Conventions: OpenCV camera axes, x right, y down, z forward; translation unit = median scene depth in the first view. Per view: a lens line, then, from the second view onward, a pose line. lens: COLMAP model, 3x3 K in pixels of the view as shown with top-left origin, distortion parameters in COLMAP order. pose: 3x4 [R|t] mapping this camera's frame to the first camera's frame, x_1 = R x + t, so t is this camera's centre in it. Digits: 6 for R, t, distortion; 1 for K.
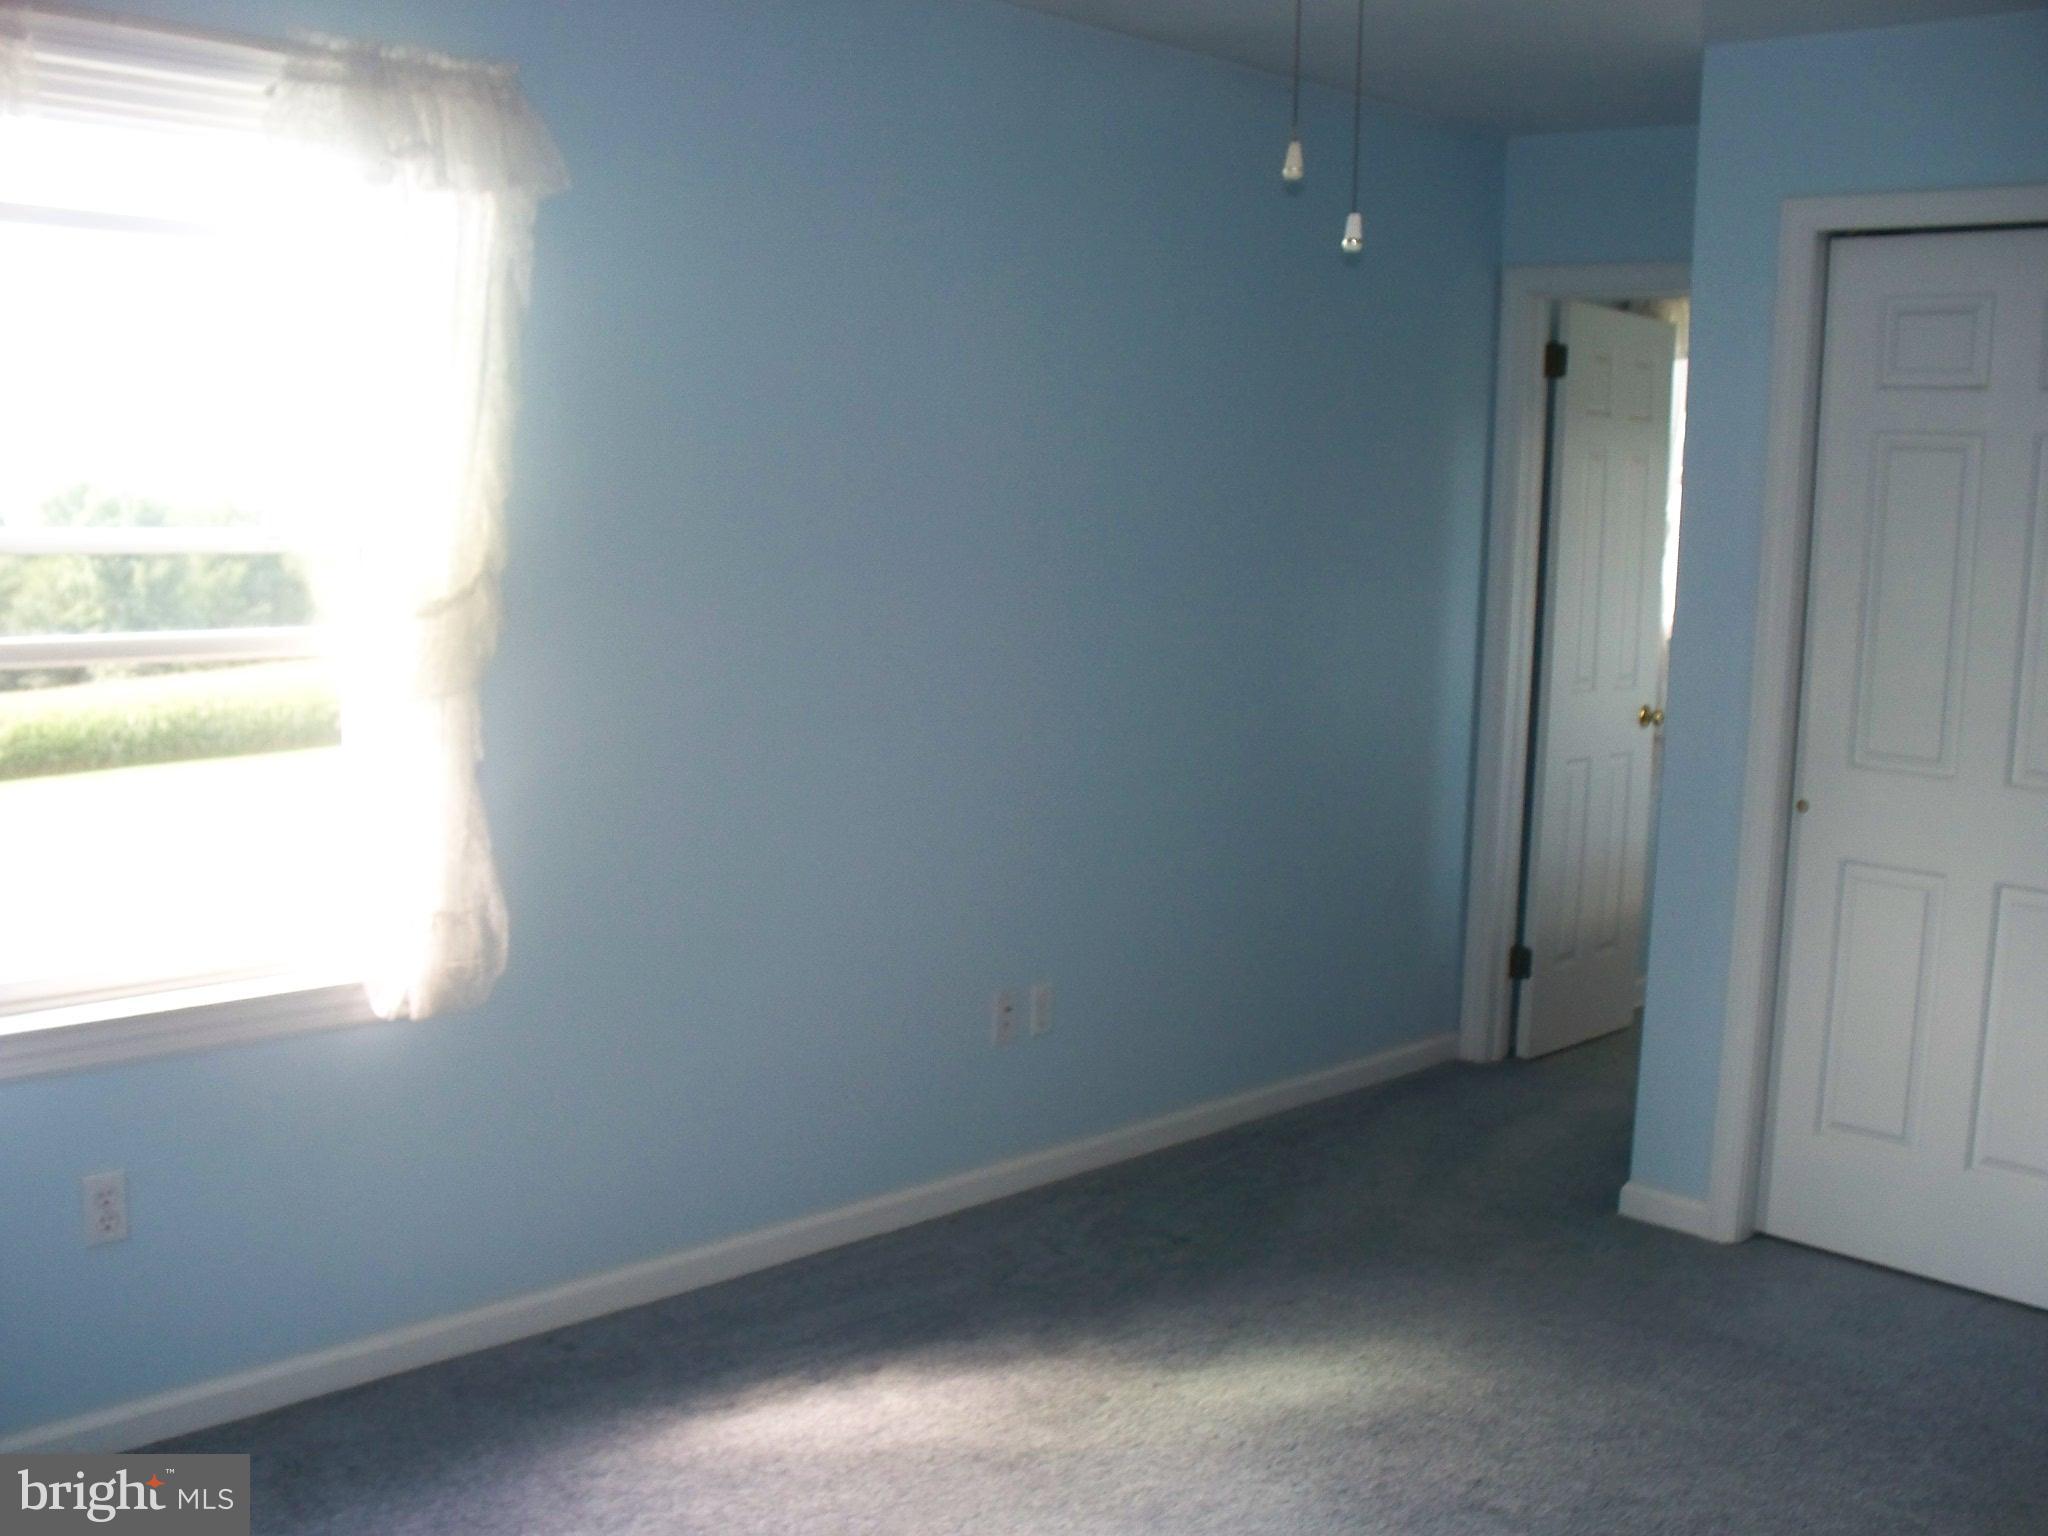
lens RADIAL K [[2160.8, 0, 1024.0], [0, 2160.8, 768.0], [0, 0, 1]] dist [-0.191596, 0.213635]
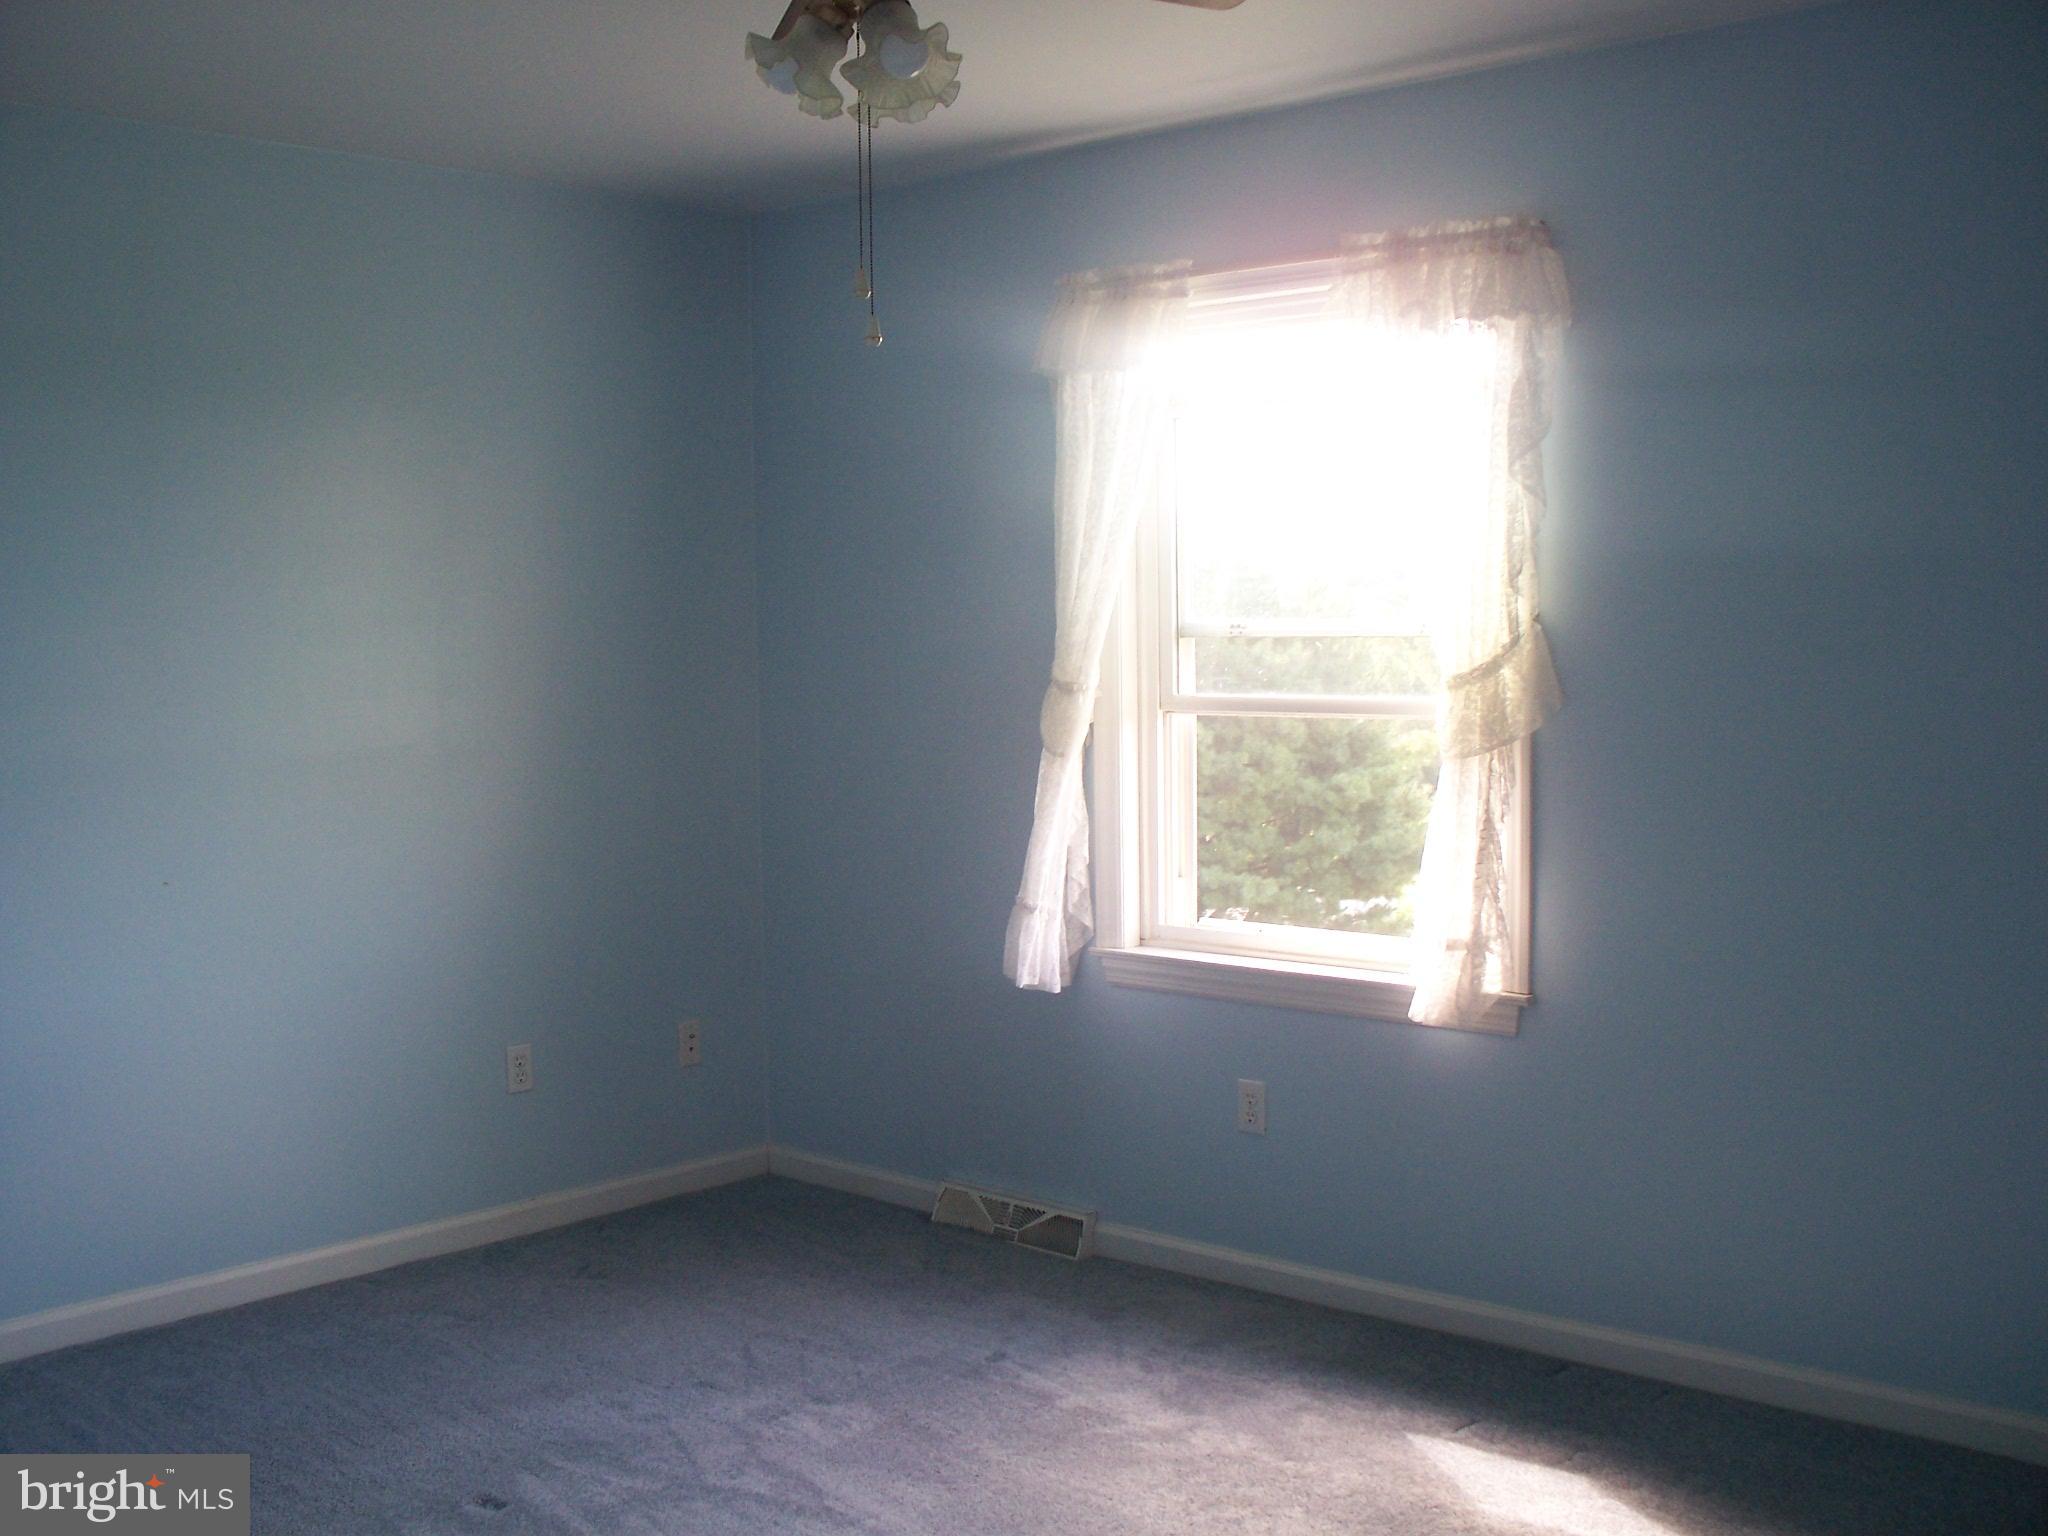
lens RADIAL K [[2160.8, 0, 1024.0], [0, 2160.8, 768.0], [0, 0, 1]] dist [-0.191596, 0.213635]
pose [[0.048885, 0.028704, -0.998392, 0.940840], [-0.118606, 0.992681, 0.022733, -0.026275], [0.991737, 0.117304, 0.051932, 0.728223]]
